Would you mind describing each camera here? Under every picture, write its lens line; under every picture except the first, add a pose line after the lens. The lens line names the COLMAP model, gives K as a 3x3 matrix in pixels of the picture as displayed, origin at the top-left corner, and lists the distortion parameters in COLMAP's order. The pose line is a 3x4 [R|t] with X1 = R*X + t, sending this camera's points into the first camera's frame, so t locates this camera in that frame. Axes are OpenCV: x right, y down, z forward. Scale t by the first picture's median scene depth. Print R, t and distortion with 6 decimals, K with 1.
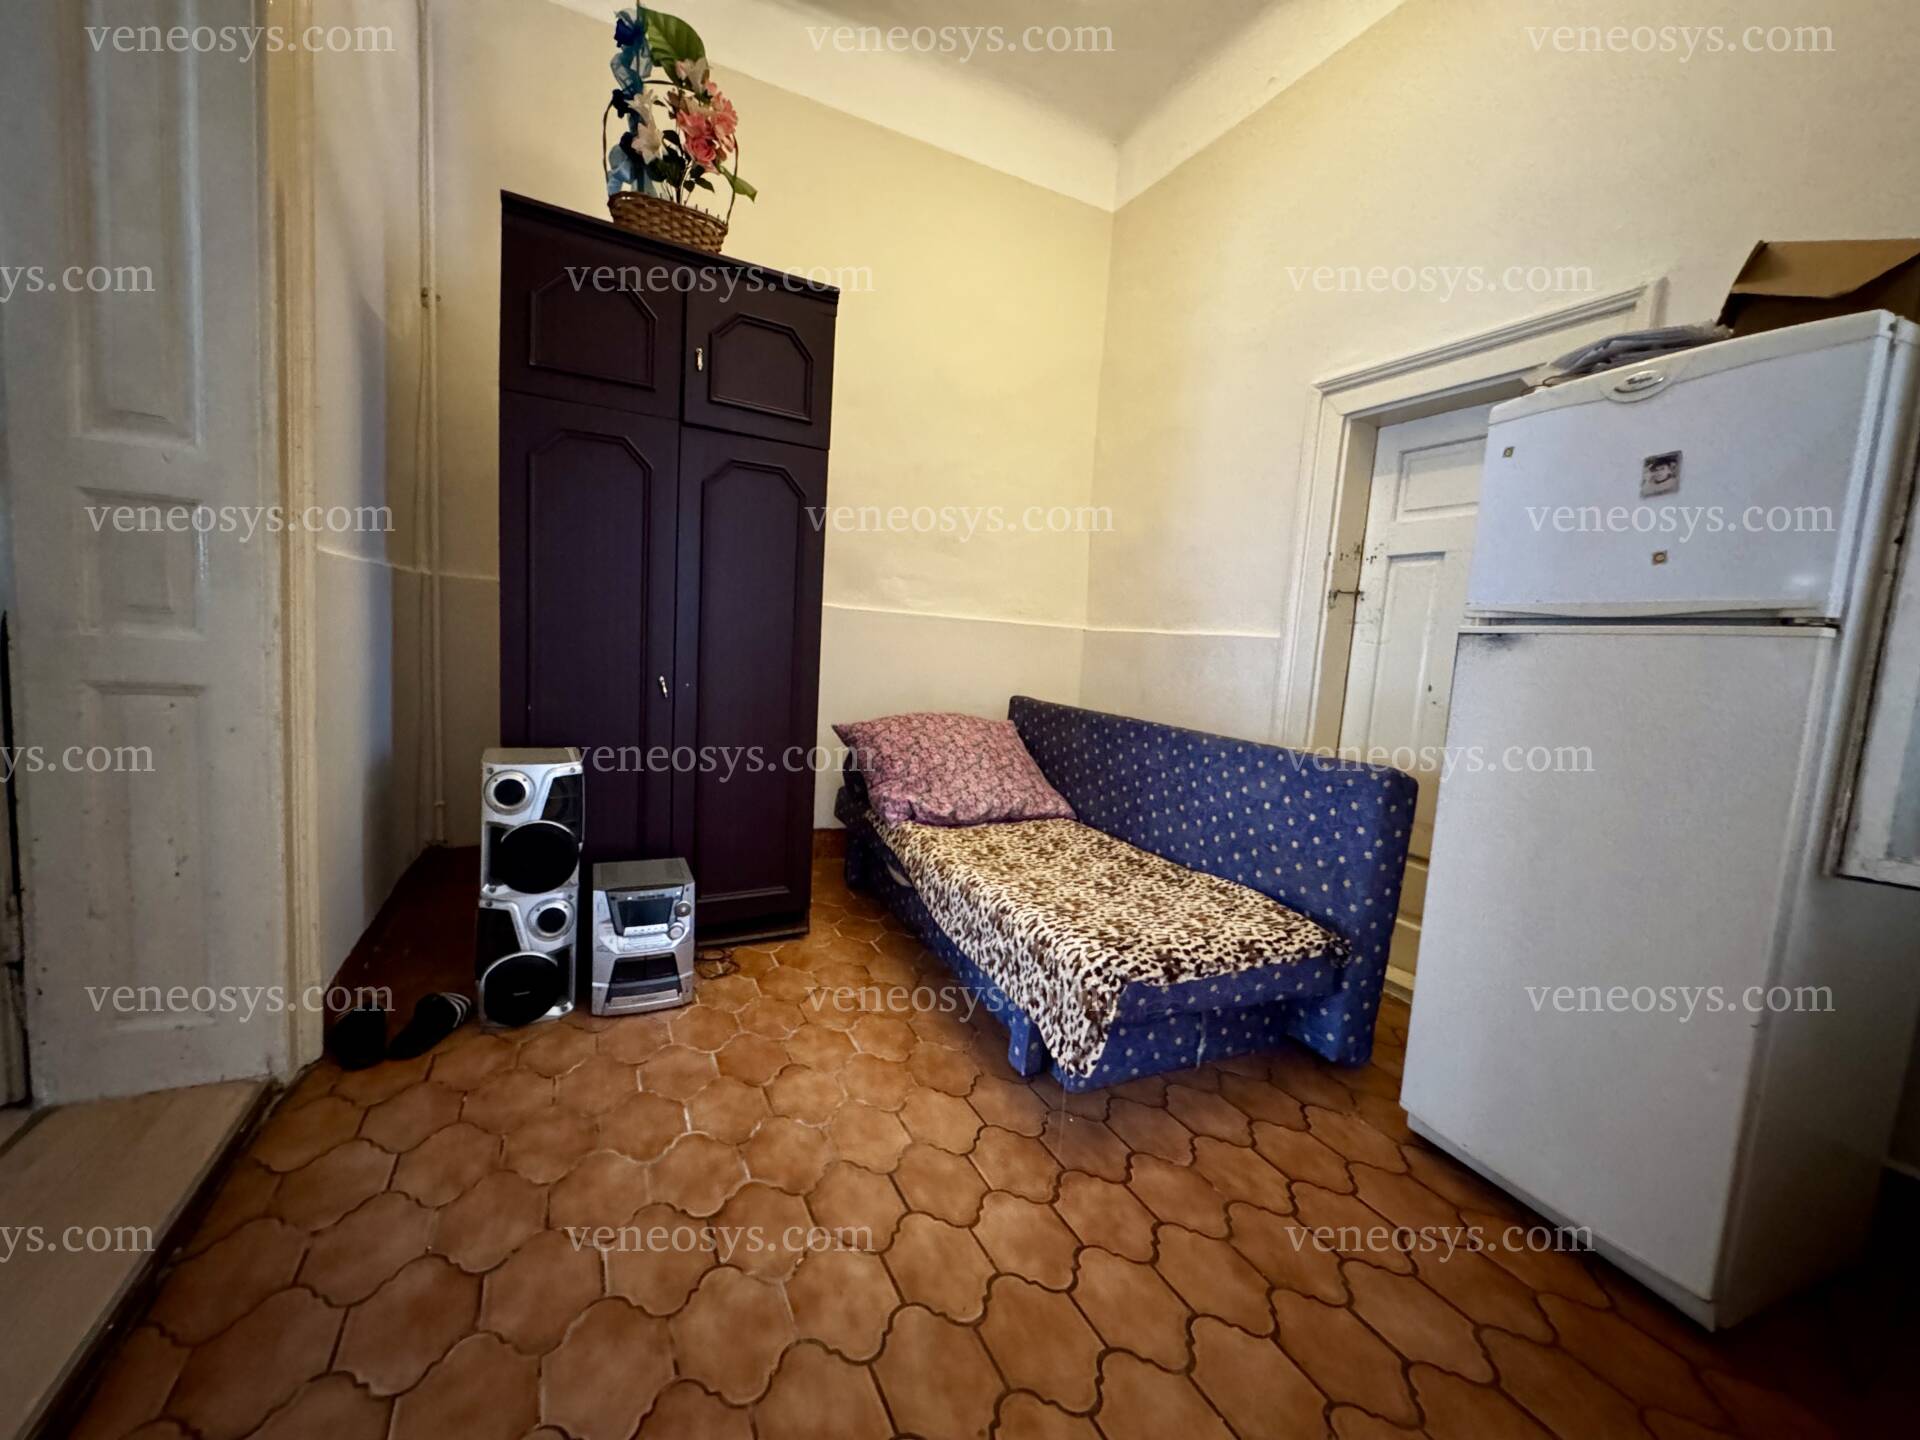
lens RADIAL K [[767.3, 0, 958.4], [0, 767.3, 716.8], [0, 0, 1]] dist [-0.001335, 0.000080]
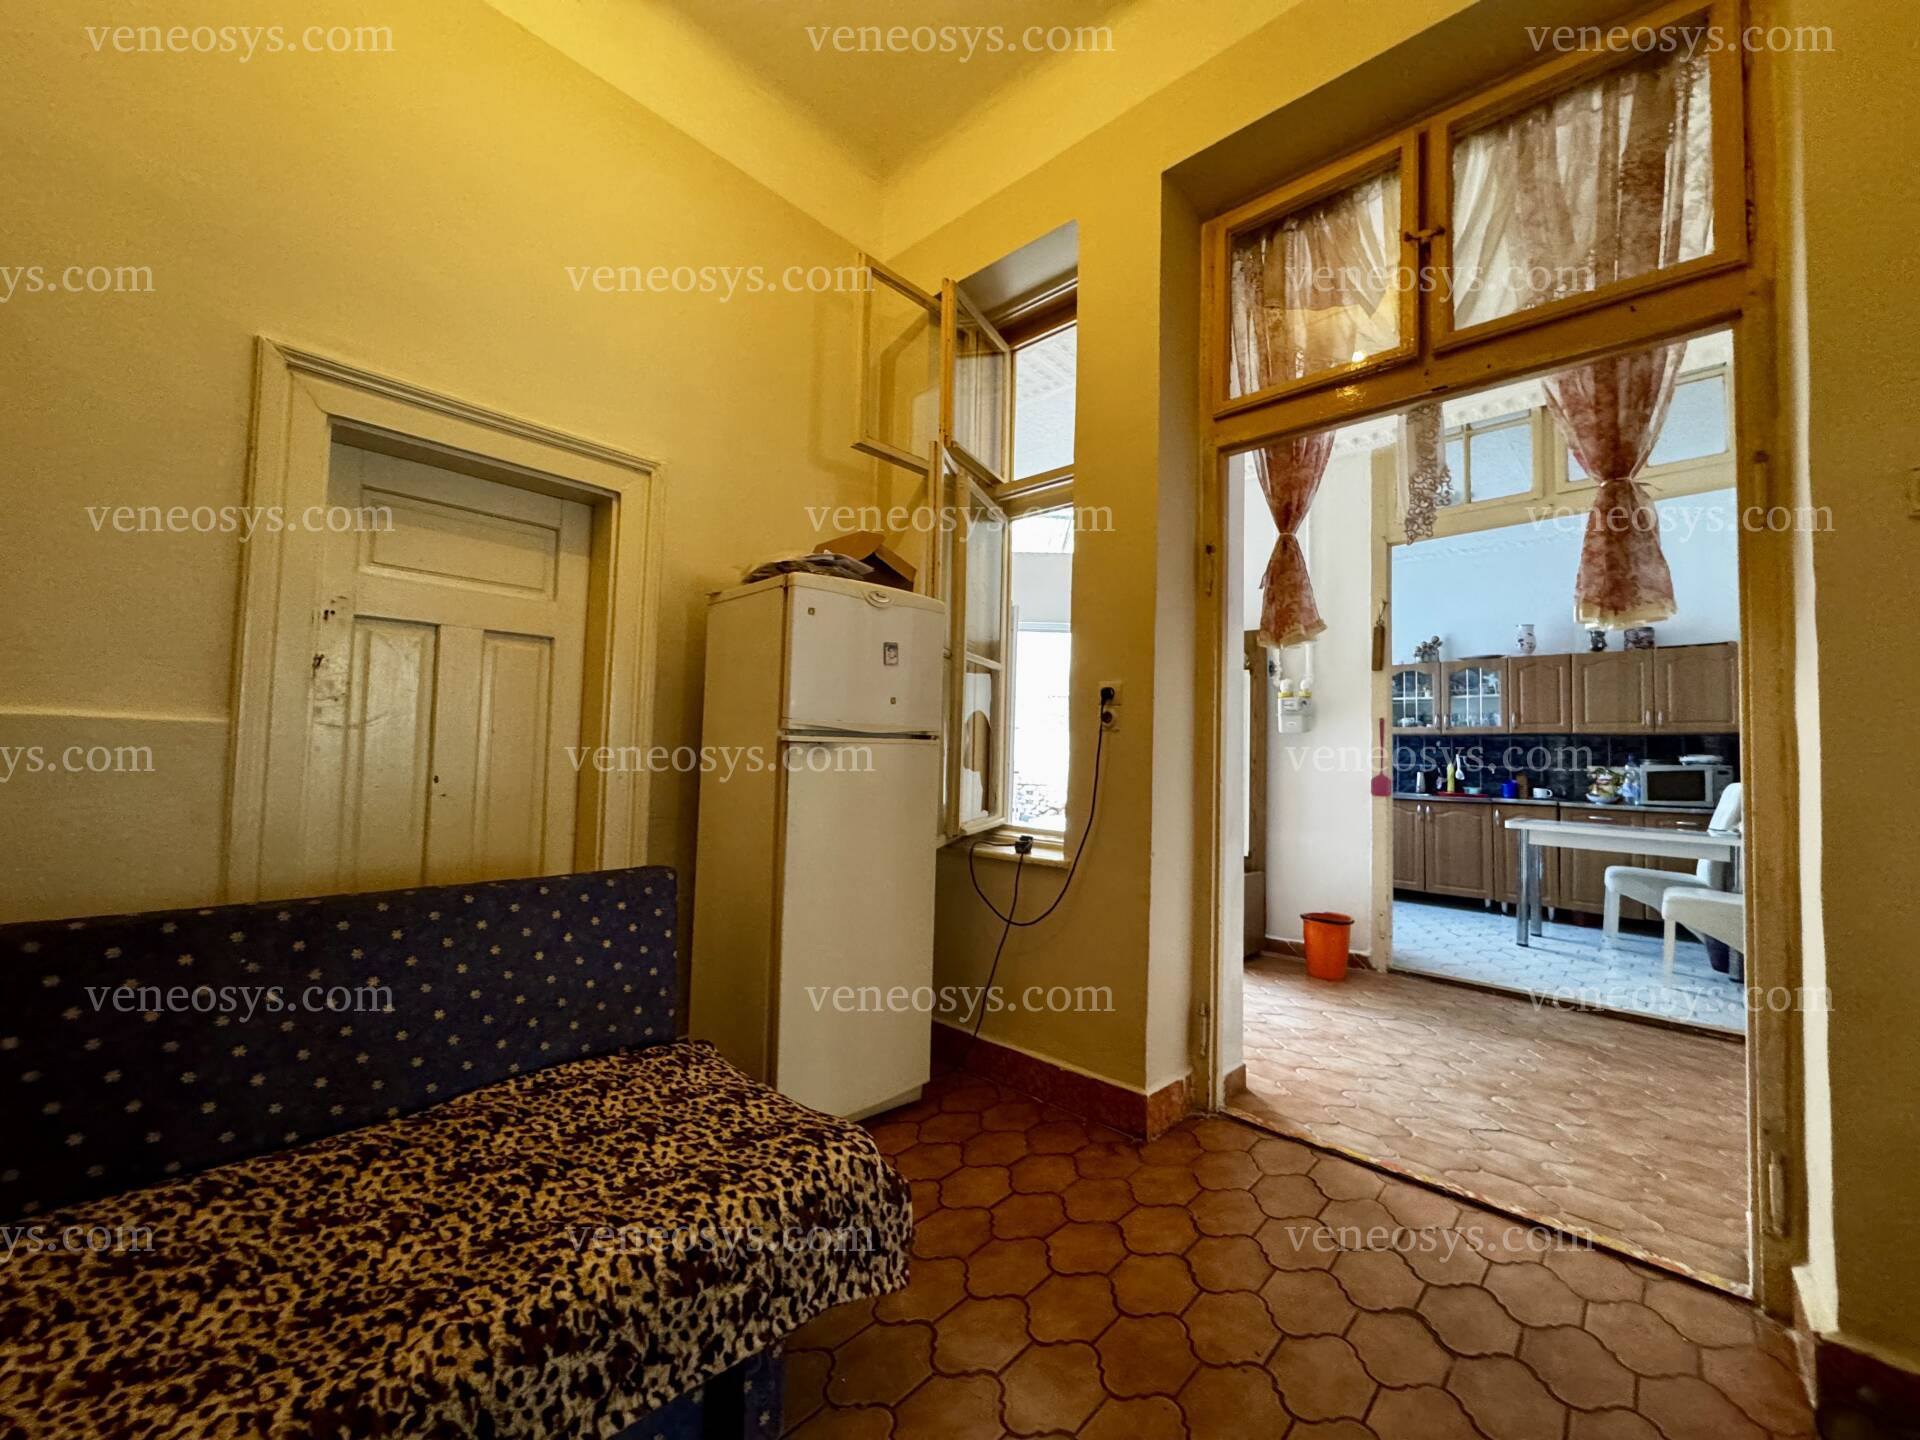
lens RADIAL K [[767.3, 0, 958.4], [0, 767.3, 716.8], [0, 0, 1]] dist [-0.001335, 0.000080]
pose [[-0.356252, -0.038647, 0.933590, -0.494518], [0.040759, 0.997550, 0.056848, -0.162702], [-0.933501, 0.058304, -0.353804, 0.914766]]
